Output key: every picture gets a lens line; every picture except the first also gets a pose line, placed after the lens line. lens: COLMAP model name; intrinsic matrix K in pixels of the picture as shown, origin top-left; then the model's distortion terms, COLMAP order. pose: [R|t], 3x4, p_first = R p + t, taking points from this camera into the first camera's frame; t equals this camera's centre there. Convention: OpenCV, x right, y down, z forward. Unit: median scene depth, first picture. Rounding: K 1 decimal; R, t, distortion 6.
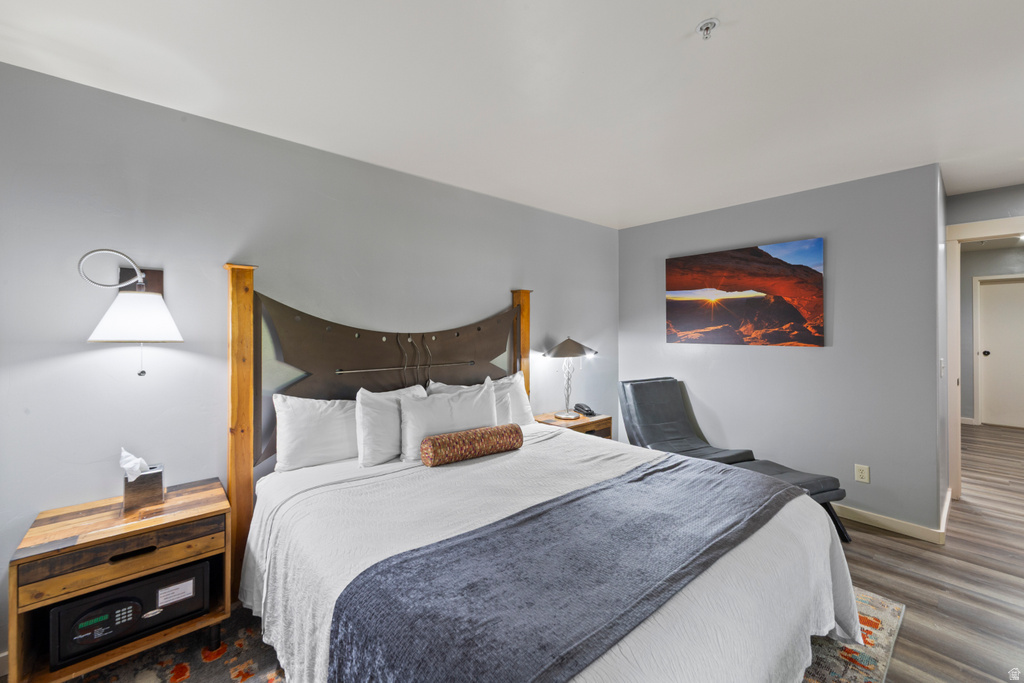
lens RADIAL K [[405.6, 0, 507.4], [0, 405.6, 320.0], [0, 0, 1]] dist [0.002688, 0.000308]
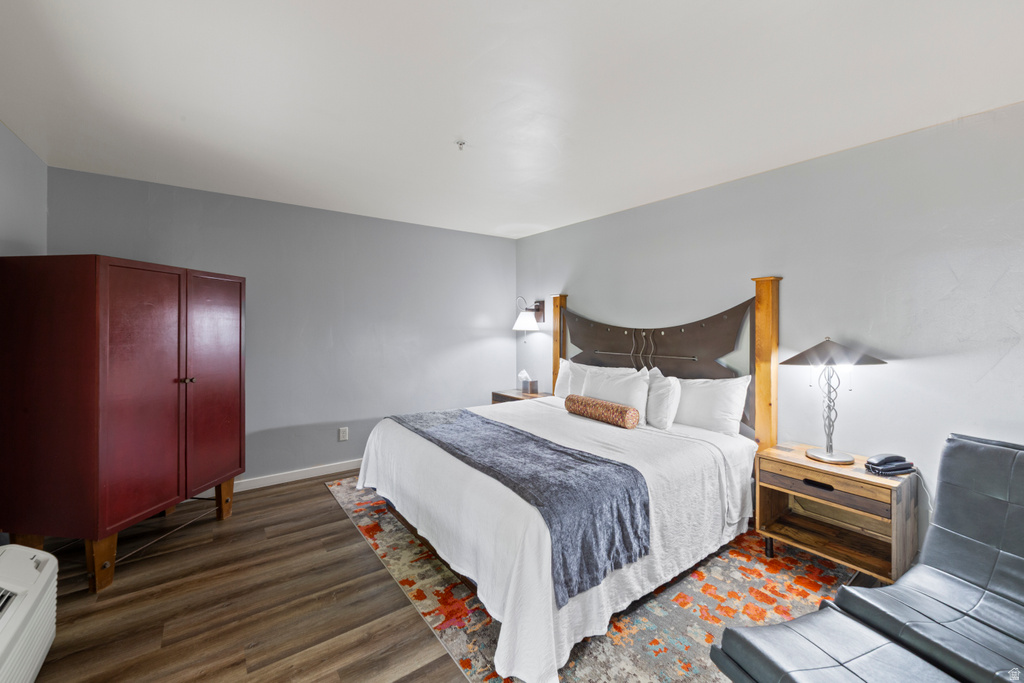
lens RADIAL K [[398.2, 0, 512.0], [0, 398.2, 341.5], [0, 0, 1]] dist [0.000374, 0.000088]
pose [[-0.063701, 0.030860, -0.997492, 1.025231], [0.009823, 0.999493, 0.030294, 0.030765], [0.997921, -0.007868, -0.063972, 0.668315]]
